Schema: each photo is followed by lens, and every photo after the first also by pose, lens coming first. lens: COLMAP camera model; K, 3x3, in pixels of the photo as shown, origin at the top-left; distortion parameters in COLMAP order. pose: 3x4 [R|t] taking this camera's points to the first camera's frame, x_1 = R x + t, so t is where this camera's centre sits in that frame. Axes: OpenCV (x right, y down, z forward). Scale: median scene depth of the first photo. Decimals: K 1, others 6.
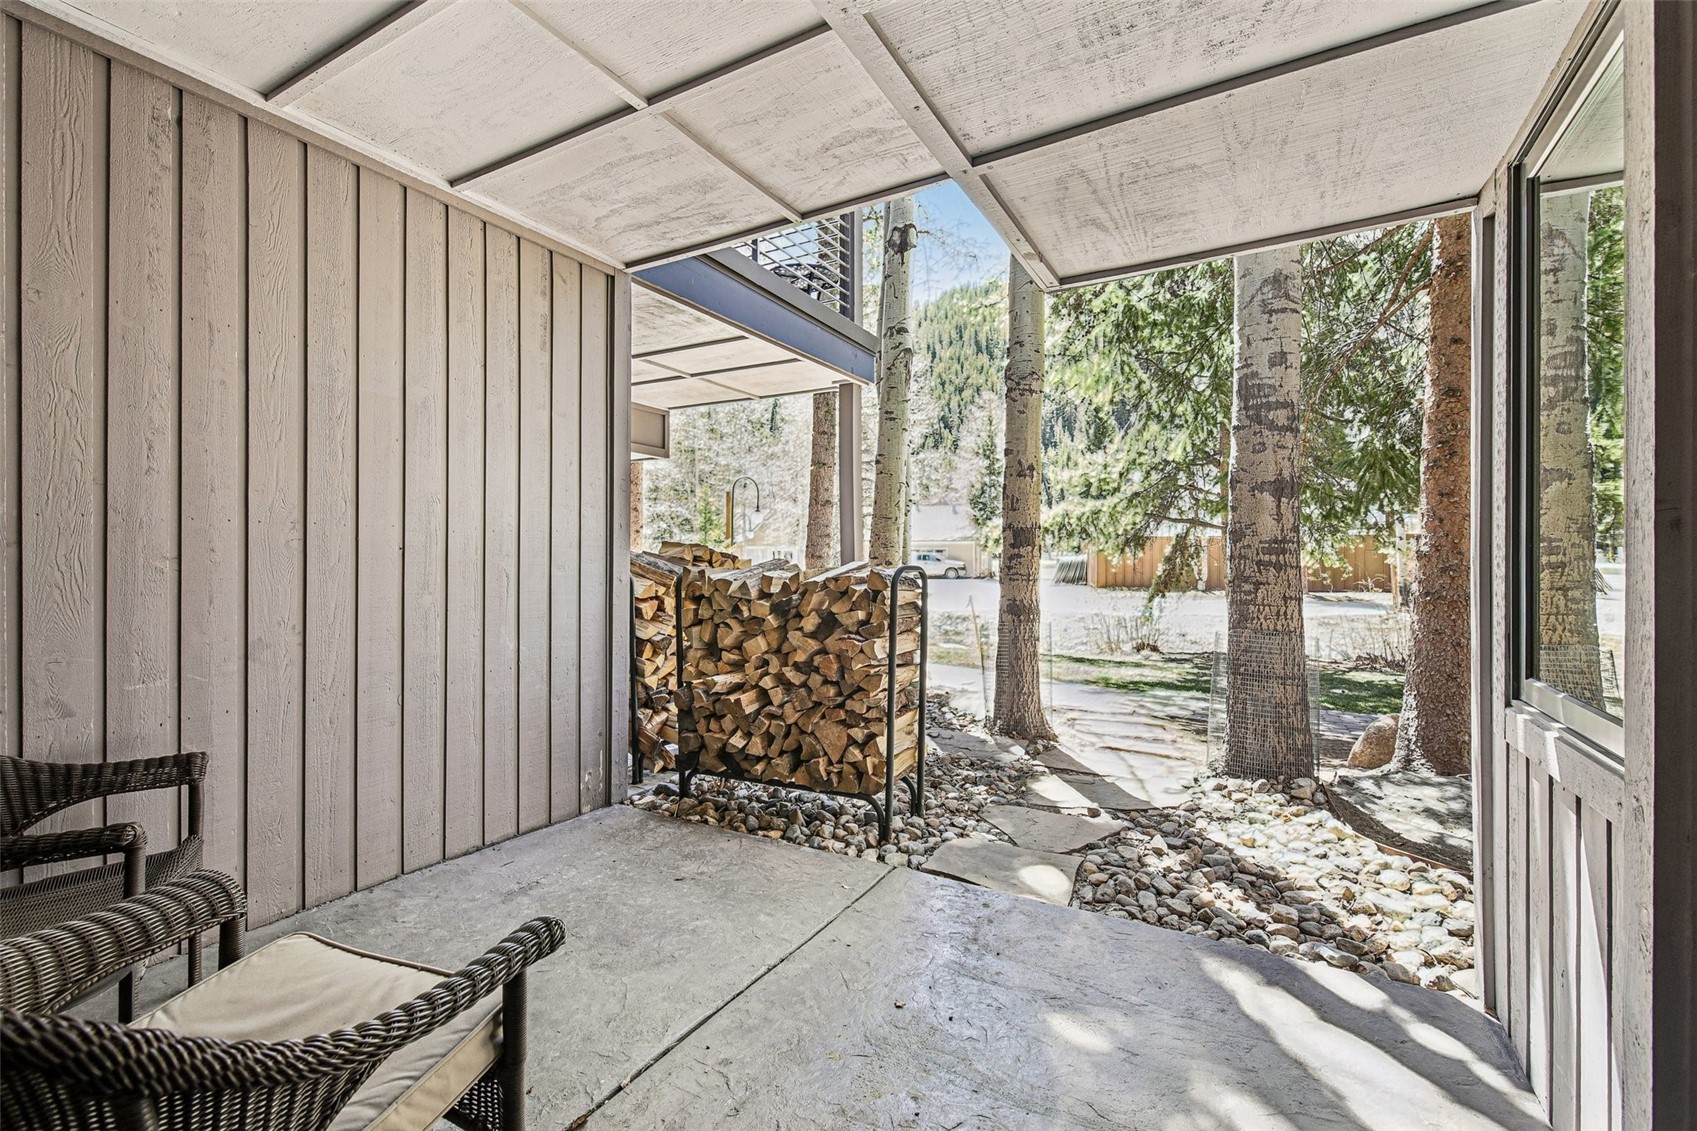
lens RADIAL K [[734.7, 0, 859.6], [0, 734.7, 555.7], [0, 0, 1]] dist [0.004020, -0.006758]
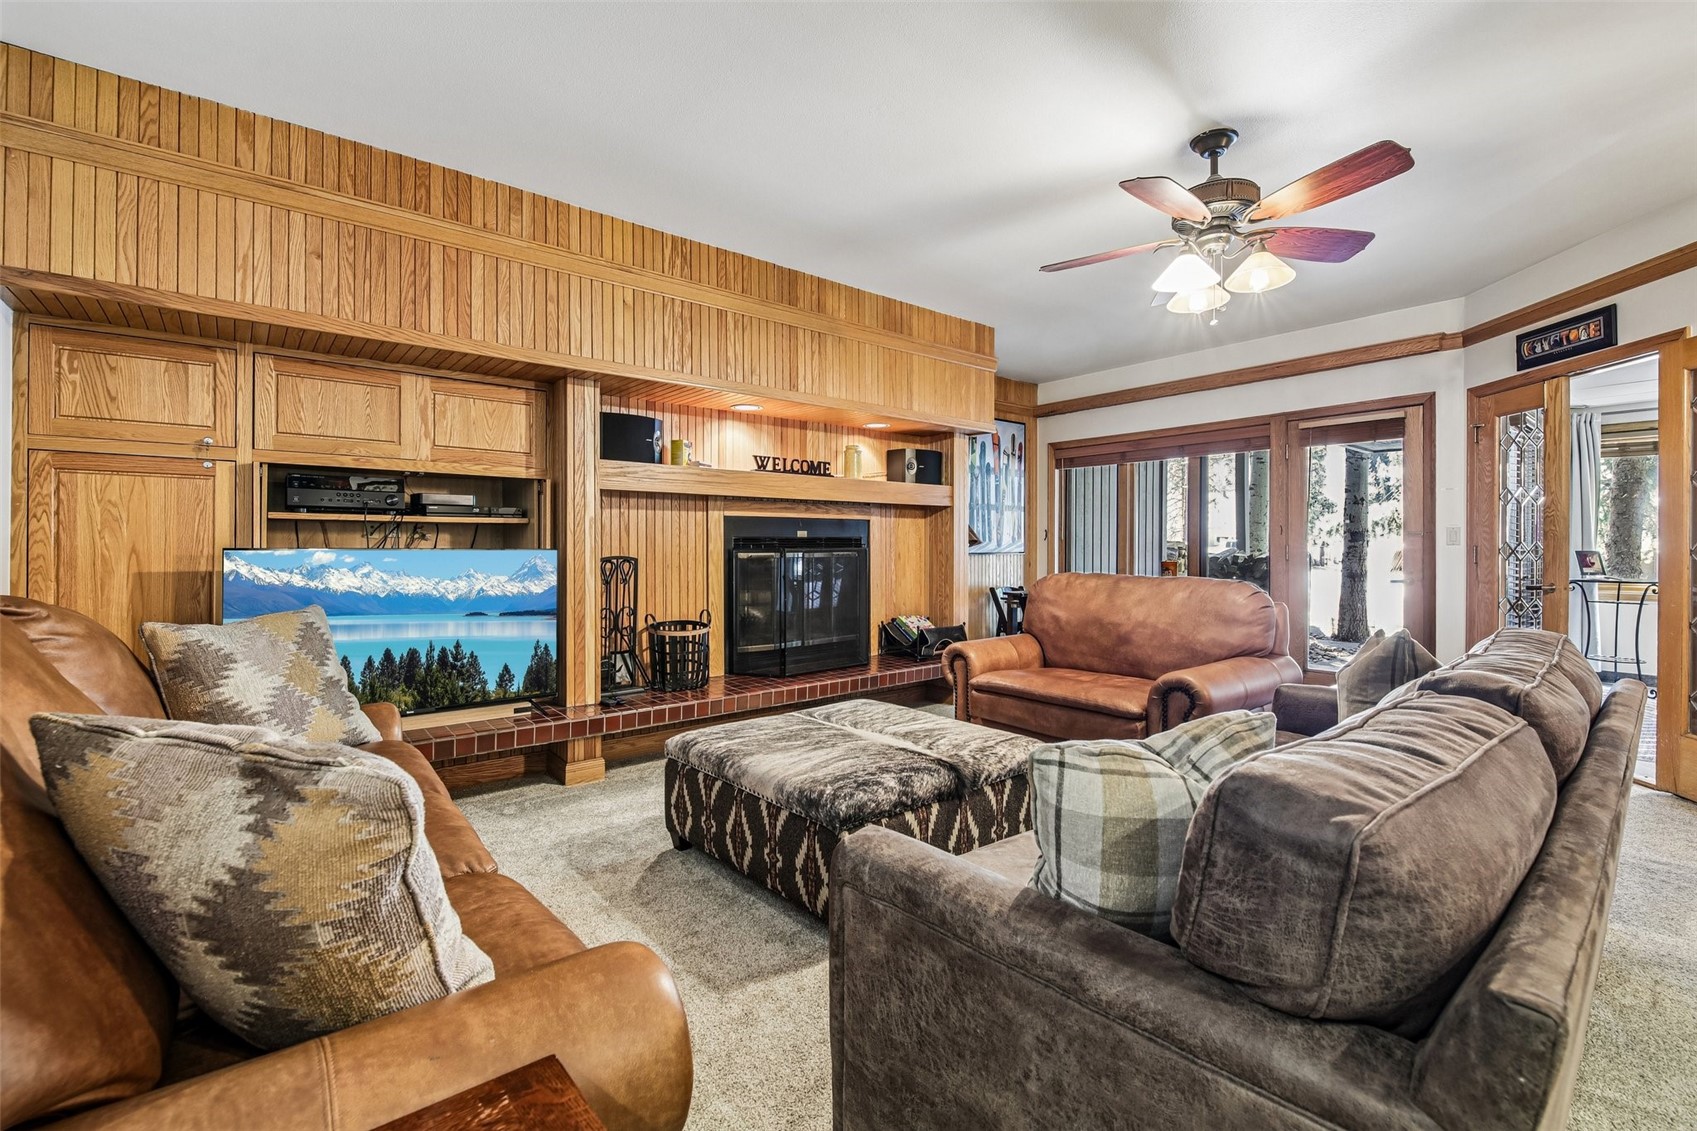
lens RADIAL K [[734.7, 0, 848.2], [0, 734.7, 550.2], [0, 0, 1]] dist [0.004020, -0.006758]
pose [[0.929146, 0.000350, -0.369713, -0.288754], [0.003287, 0.999952, 0.009206, -0.011790], [0.369699, -0.009769, 0.929100, -1.216171]]
